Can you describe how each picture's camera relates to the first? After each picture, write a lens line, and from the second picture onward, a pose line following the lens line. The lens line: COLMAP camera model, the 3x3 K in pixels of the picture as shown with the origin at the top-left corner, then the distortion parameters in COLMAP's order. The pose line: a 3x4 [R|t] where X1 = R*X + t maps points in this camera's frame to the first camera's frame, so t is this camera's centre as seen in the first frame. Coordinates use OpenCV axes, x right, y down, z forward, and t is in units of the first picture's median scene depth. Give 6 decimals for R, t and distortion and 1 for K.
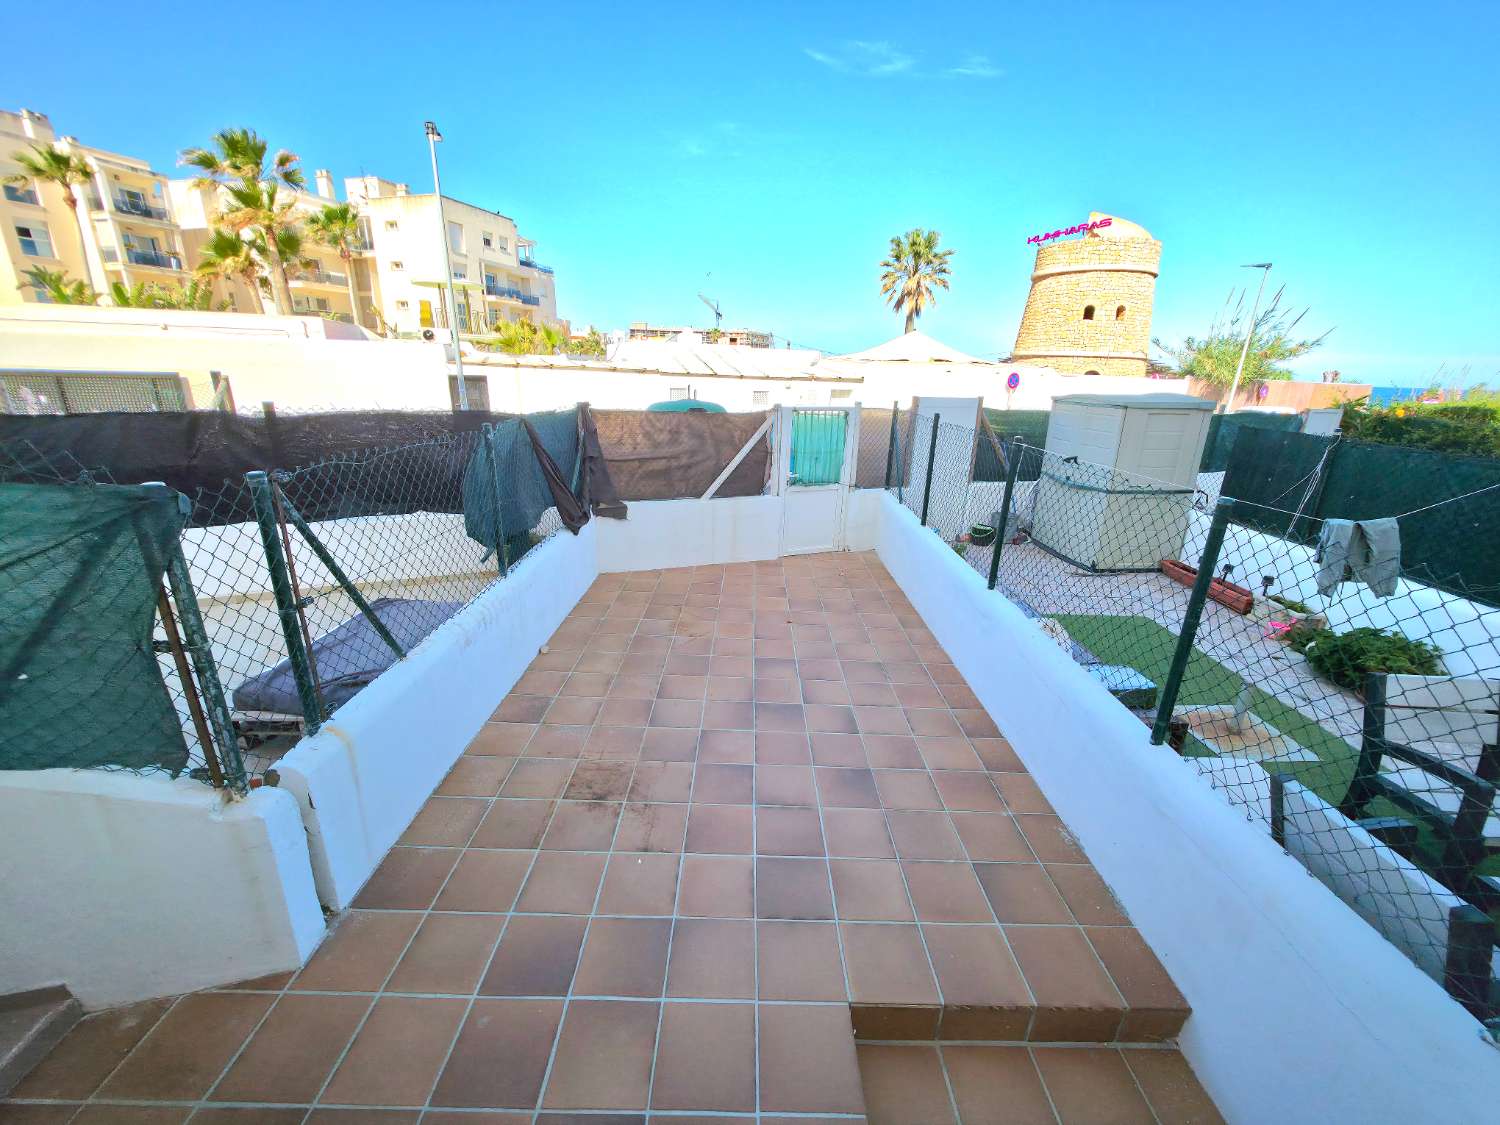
lens RADIAL K [[598.2, 0, 746.1], [0, 598.2, 559.0], [0, 0, 1]] dist [-0.004305, -0.000397]
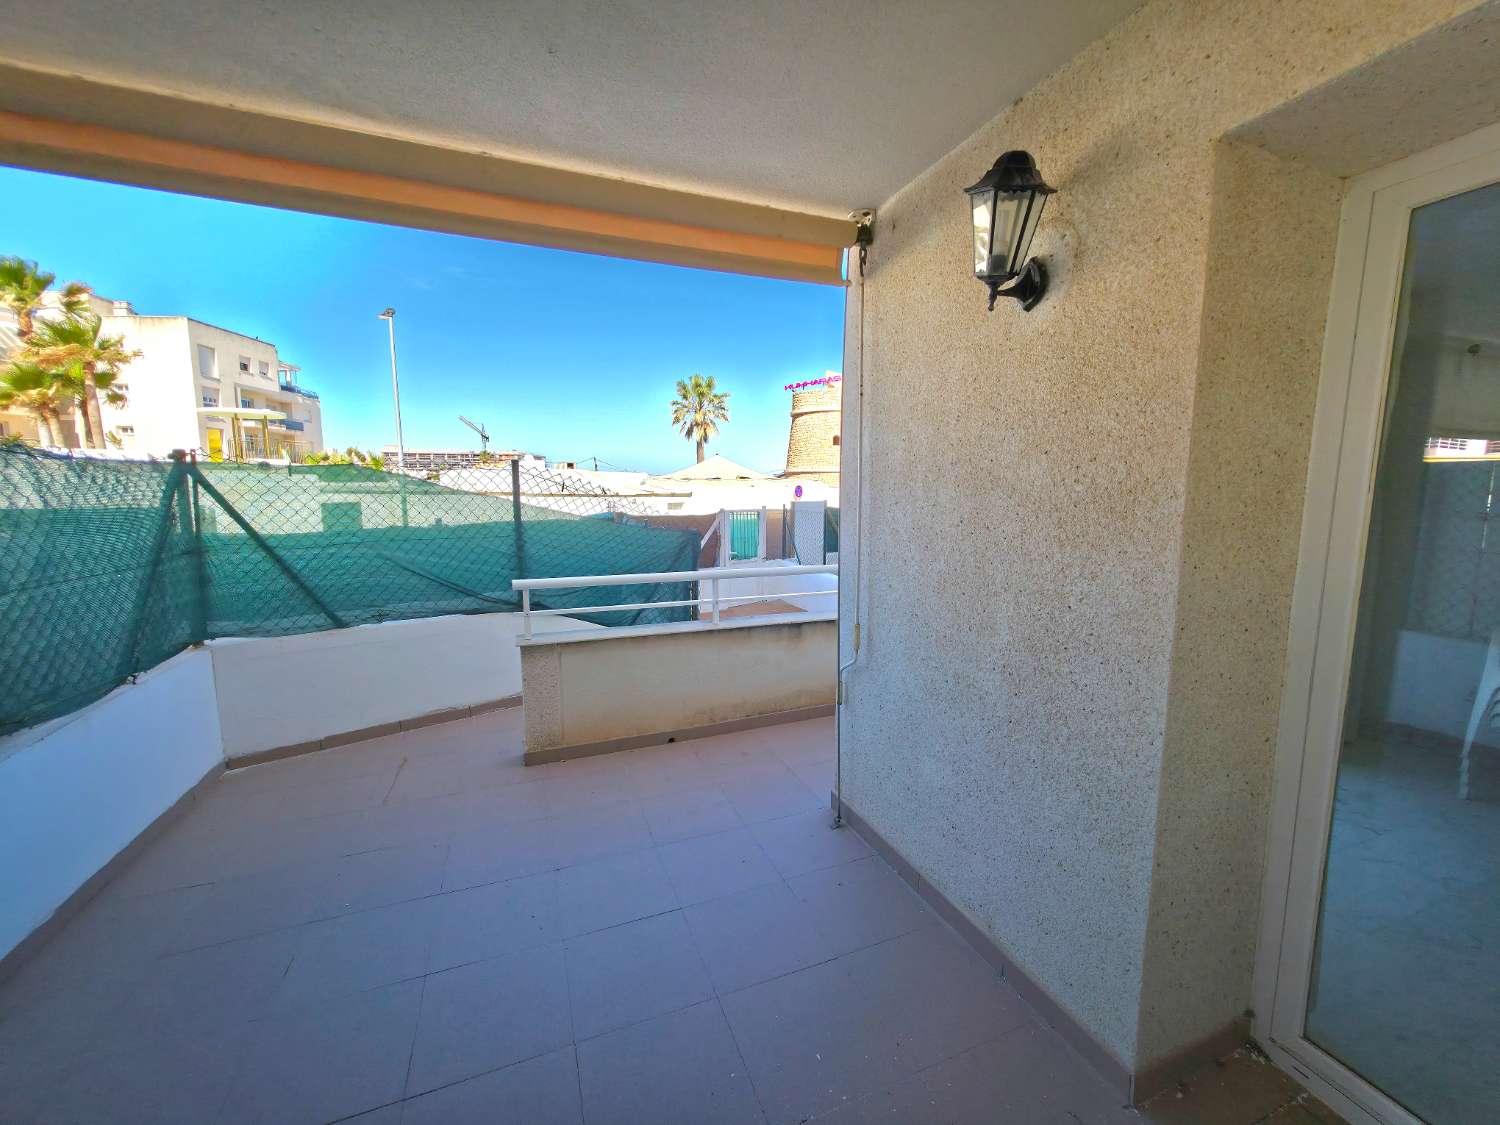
lens RADIAL K [[598.2, 0, 746.1], [0, 598.2, 559.0], [0, 0, 1]] dist [-0.004305, -0.000397]
pose [[0.931010, -0.072342, 0.357754, -0.105446], [0.137351, 0.977552, -0.159768, 0.030113], [-0.338165, 0.197884, 0.920047, -0.102723]]
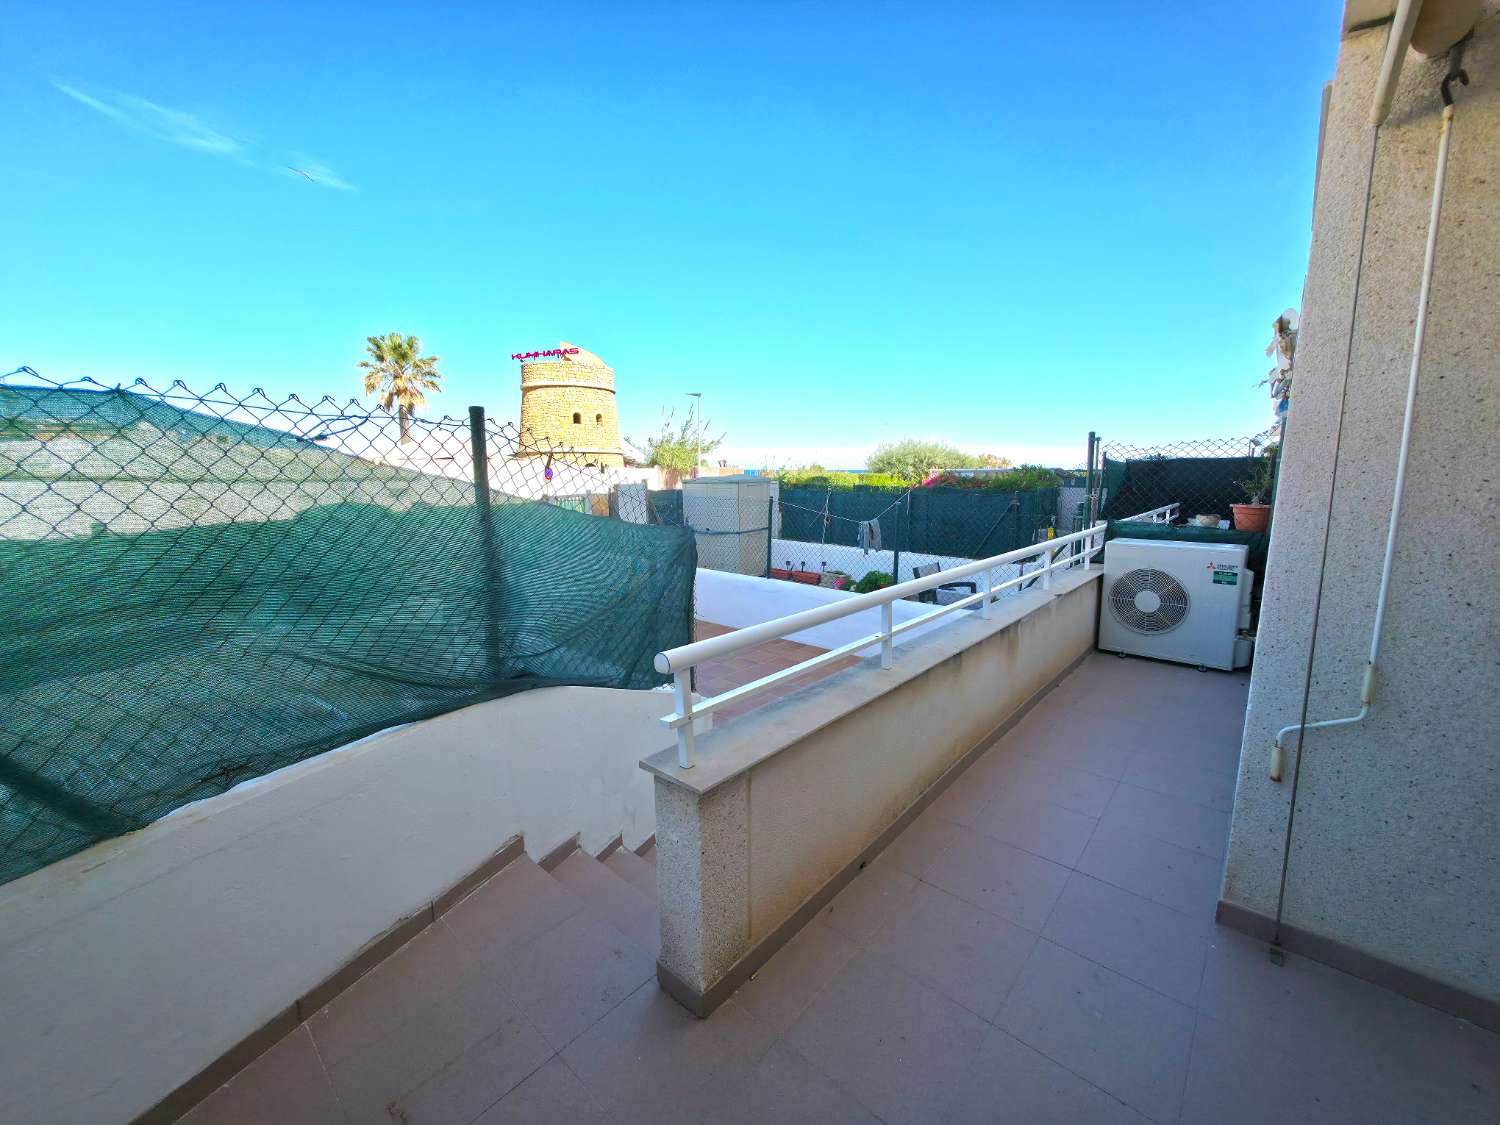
lens RADIAL K [[598.2, 0, 746.1], [0, 598.2, 559.0], [0, 0, 1]] dist [-0.004305, -0.000397]
pose [[0.664921, -0.140036, 0.733669, -0.138436], [0.247593, 0.968054, -0.039619, 0.006246], [-0.704683, 0.207995, 0.678351, -0.027950]]
